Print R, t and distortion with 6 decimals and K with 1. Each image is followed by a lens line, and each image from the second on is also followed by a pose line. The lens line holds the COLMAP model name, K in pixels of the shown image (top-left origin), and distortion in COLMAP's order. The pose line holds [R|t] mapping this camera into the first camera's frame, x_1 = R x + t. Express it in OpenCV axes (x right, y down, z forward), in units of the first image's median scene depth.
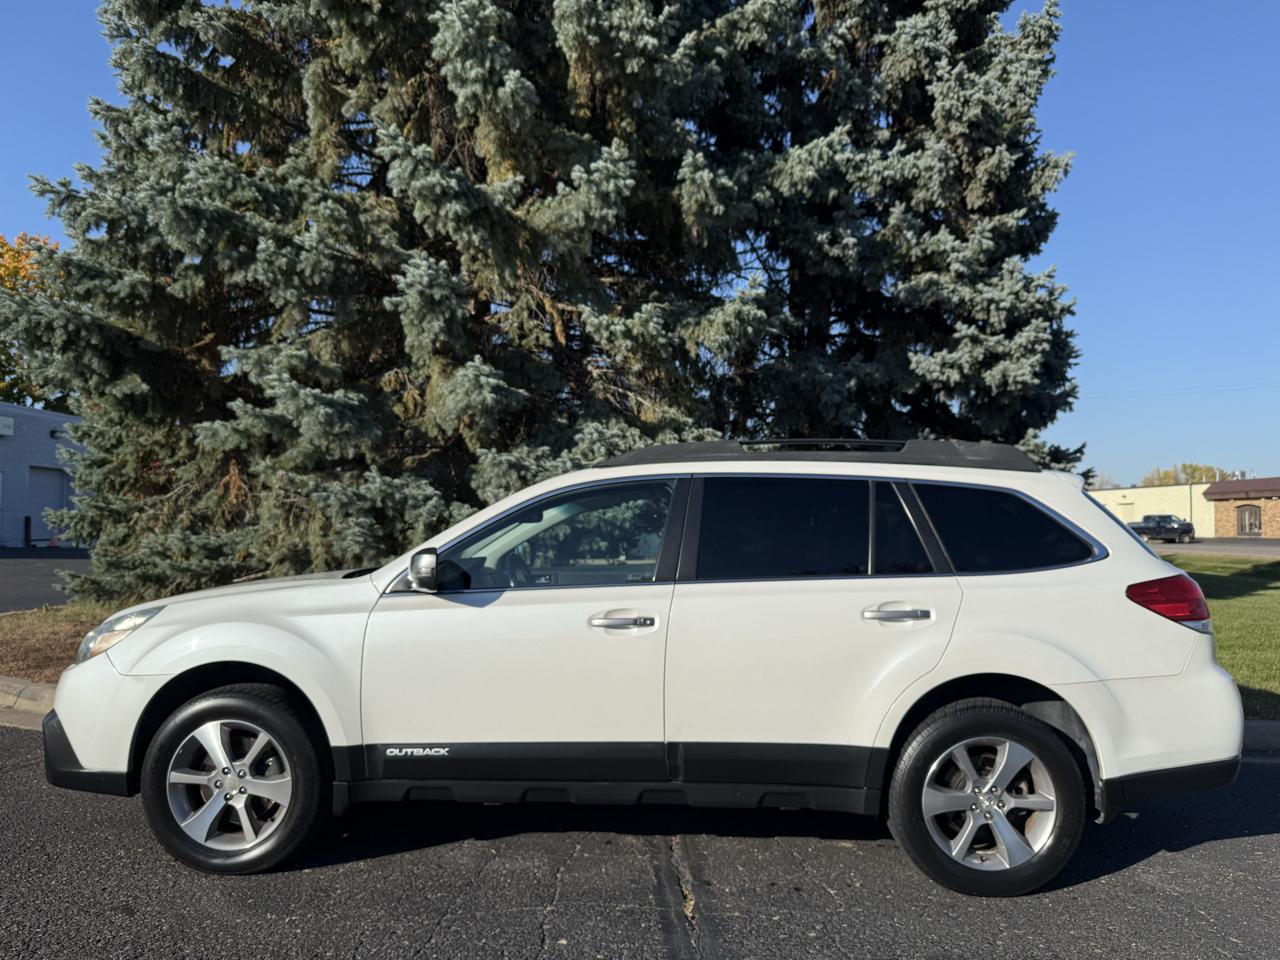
lens RADIAL K [[896.3, 0, 634.4], [0, 896.3, 480.5], [0, 0, 1]] dist [0.027951, -0.040941]
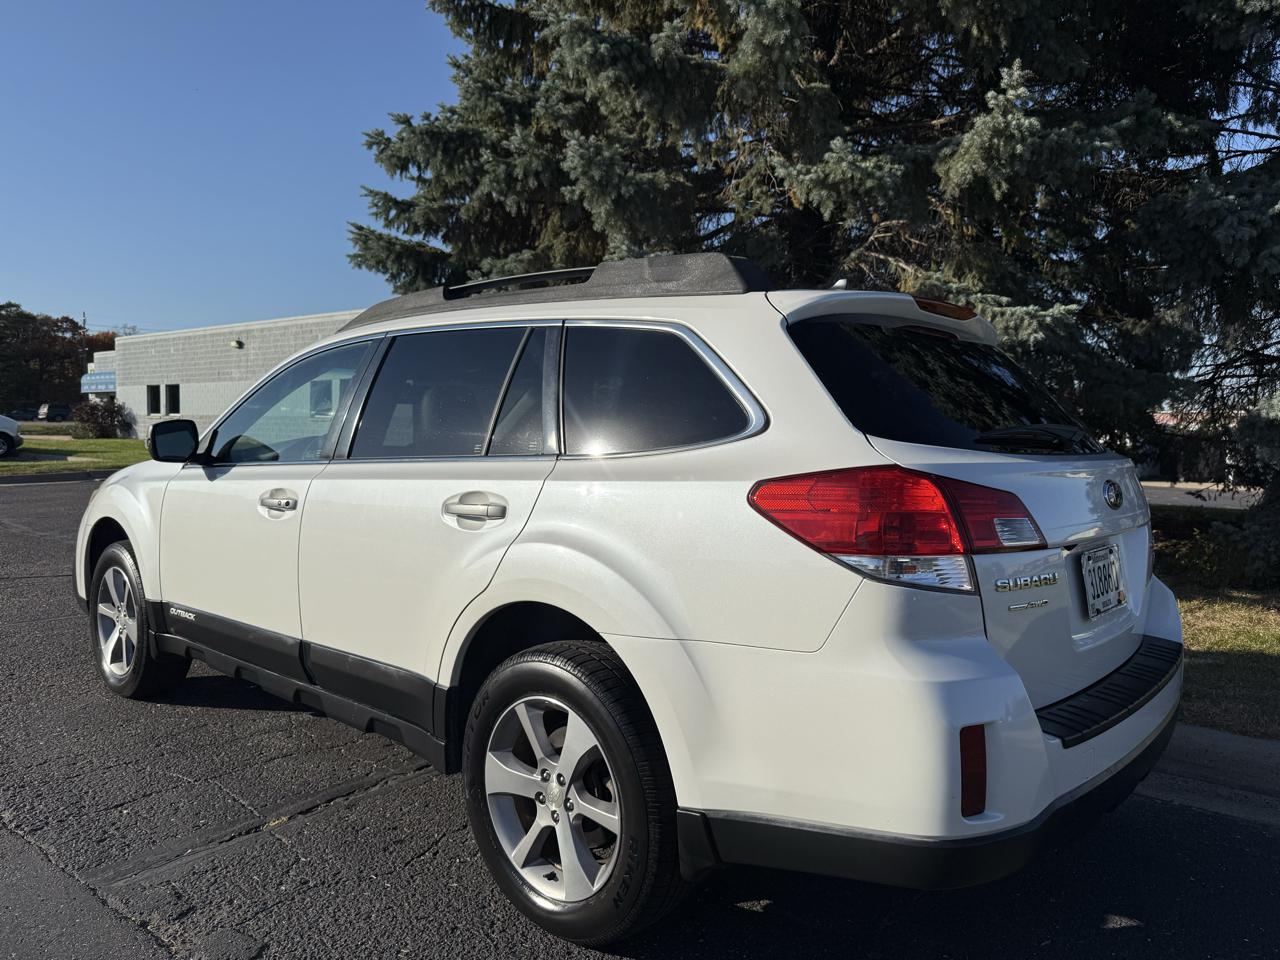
lens RADIAL K [[897.3, 0, 637.8], [0, 897.3, 489.7], [0, 0, 1]] dist [0.017984, -0.023846]
pose [[0.761362, 0.037745, -0.647227, 0.305167], [0.022459, 0.996169, 0.084513, 0.026659], [0.647938, -0.078881, 0.757598, 0.195221]]
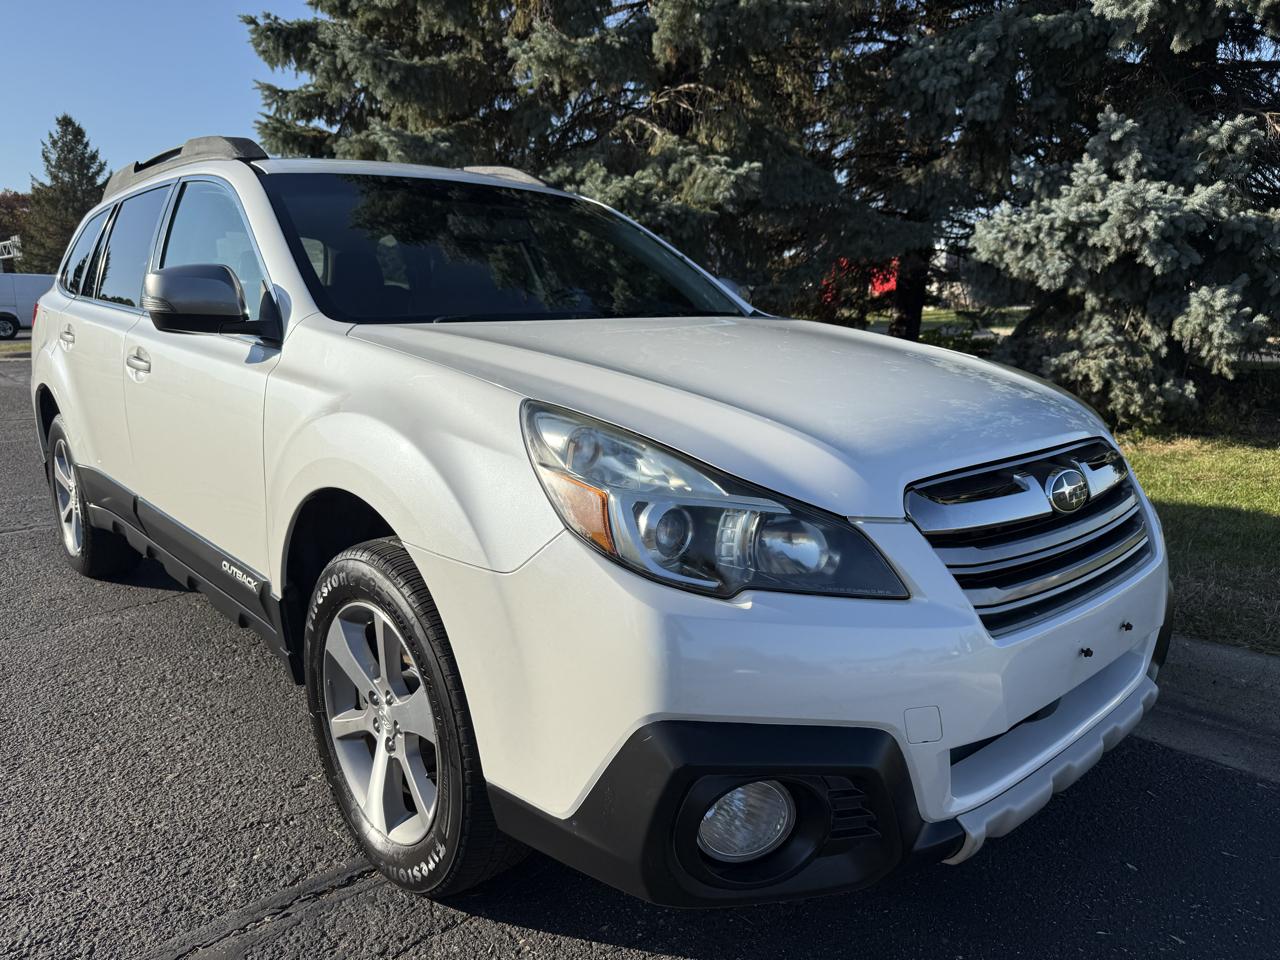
lens RADIAL K [[896.3, 0, 634.4], [0, 896.3, 480.5], [0, 0, 1]] dist [0.027951, -0.040941]
pose [[0.653975, 0.124903, -0.746134, 0.599922], [0.050433, 0.976884, 0.207734, 0.048119], [0.754833, -0.173482, 0.632559, 0.319555]]
